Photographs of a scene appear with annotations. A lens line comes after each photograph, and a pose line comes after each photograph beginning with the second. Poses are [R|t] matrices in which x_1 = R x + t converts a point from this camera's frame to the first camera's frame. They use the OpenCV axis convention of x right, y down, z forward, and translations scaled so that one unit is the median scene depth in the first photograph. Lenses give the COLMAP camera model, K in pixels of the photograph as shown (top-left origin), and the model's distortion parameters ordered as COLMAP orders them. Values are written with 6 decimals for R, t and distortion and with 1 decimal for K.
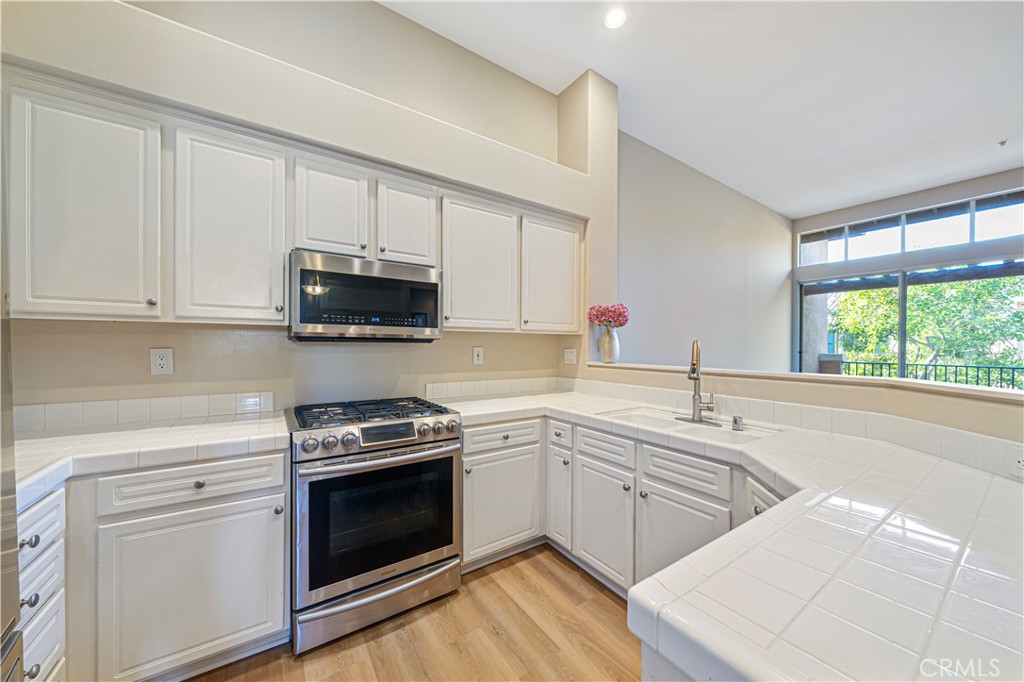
lens RADIAL K [[354.9, 0, 501.9], [0, 354.9, 344.5], [0, 0, 1]] dist [0.003424, 0.000481]
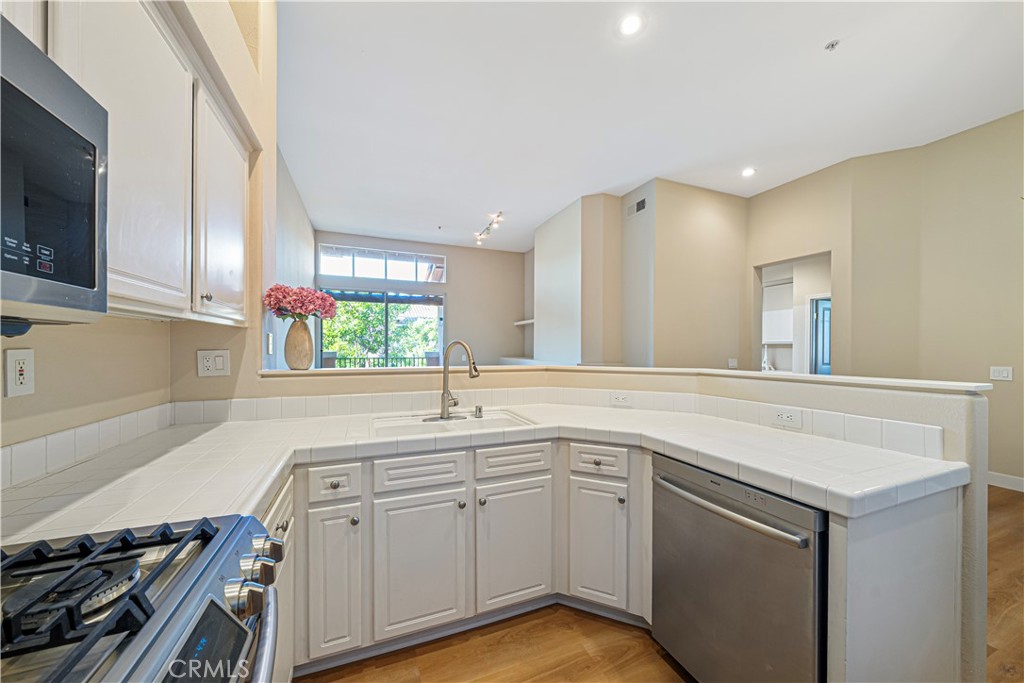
lens RADIAL K [[354.9, 0, 504.3], [0, 354.9, 348.3], [0, 0, 1]] dist [0.003424, 0.000481]
pose [[0.206469, -0.008447, 0.978417, -0.395544], [-0.008084, 0.999914, 0.010339, -0.000931], [-0.978420, -0.010044, 0.206383, 0.568148]]
